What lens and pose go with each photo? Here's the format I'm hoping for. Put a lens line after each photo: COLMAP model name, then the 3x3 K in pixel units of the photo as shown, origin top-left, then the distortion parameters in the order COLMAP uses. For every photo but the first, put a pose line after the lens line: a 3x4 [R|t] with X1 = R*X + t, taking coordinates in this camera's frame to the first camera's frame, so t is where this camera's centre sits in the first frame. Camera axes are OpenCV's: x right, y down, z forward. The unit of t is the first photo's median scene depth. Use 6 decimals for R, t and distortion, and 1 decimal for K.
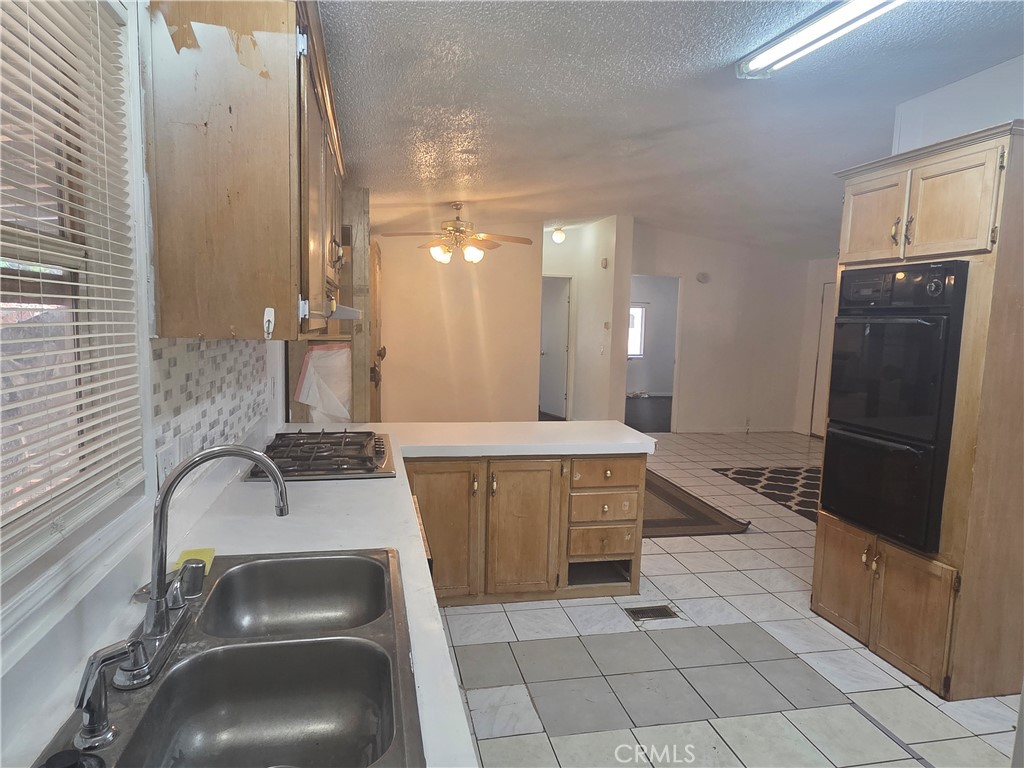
lens RADIAL K [[627.5, 0, 508.8], [0, 627.5, 385.2], [0, 0, 1]] dist [0.005468, -0.000181]
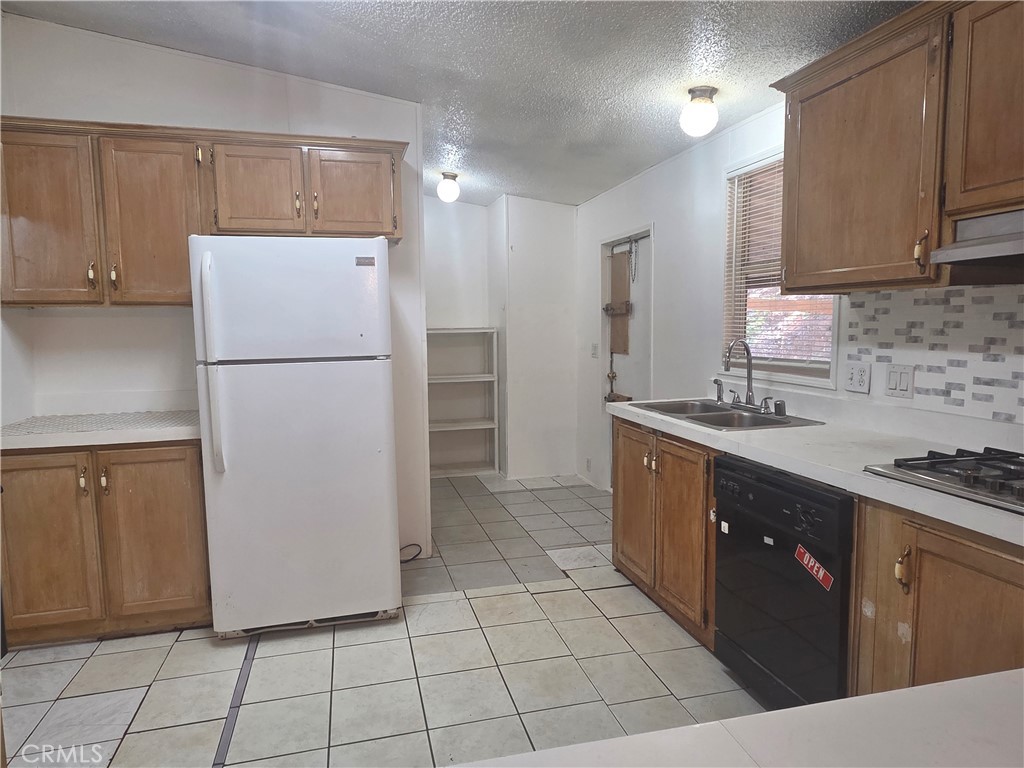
lens RADIAL K [[627.5, 0, 506.9], [0, 627.5, 387.0], [0, 0, 1]] dist [0.005468, -0.000181]
pose [[-0.999050, -0.012904, -0.041630, 0.200175], [-0.021095, 0.979000, 0.202767, -0.069778], [0.038139, 0.203452, -0.978342, 1.192318]]
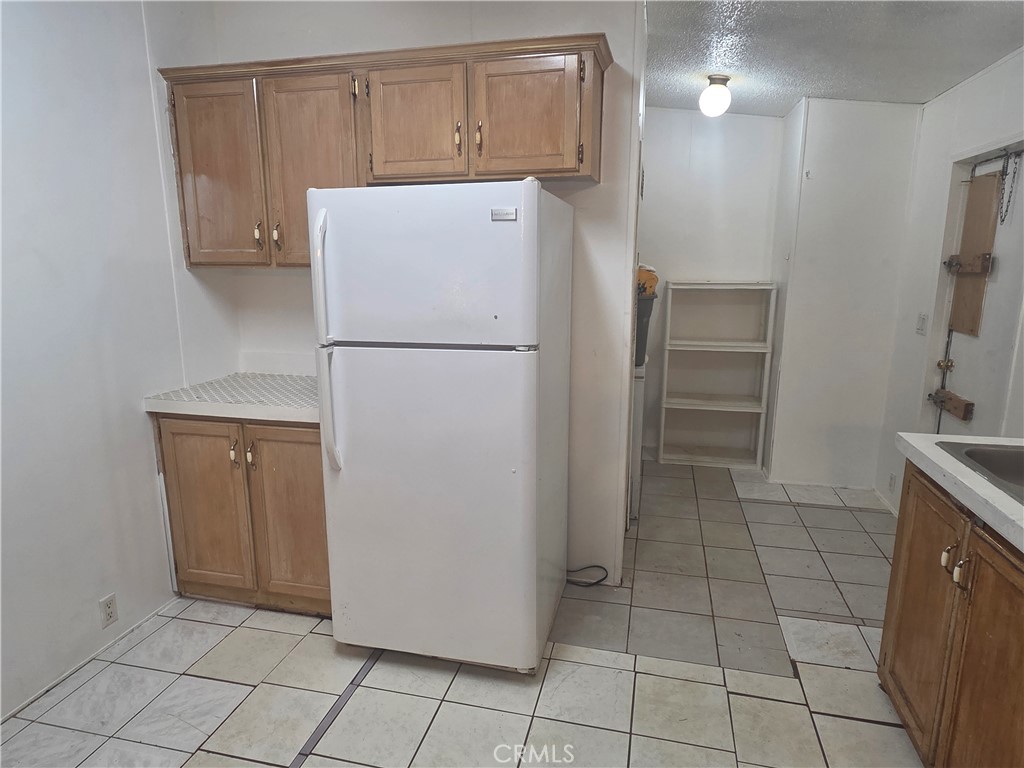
lens RADIAL K [[627.5, 0, 505.2], [0, 627.5, 388.0], [0, 0, 1]] dist [0.005468, -0.000181]
pose [[-0.896429, -0.117326, 0.427375, 0.083548], [0.022276, 0.951175, 0.307848, -0.086853], [-0.442627, 0.285484, -0.850047, 0.903774]]
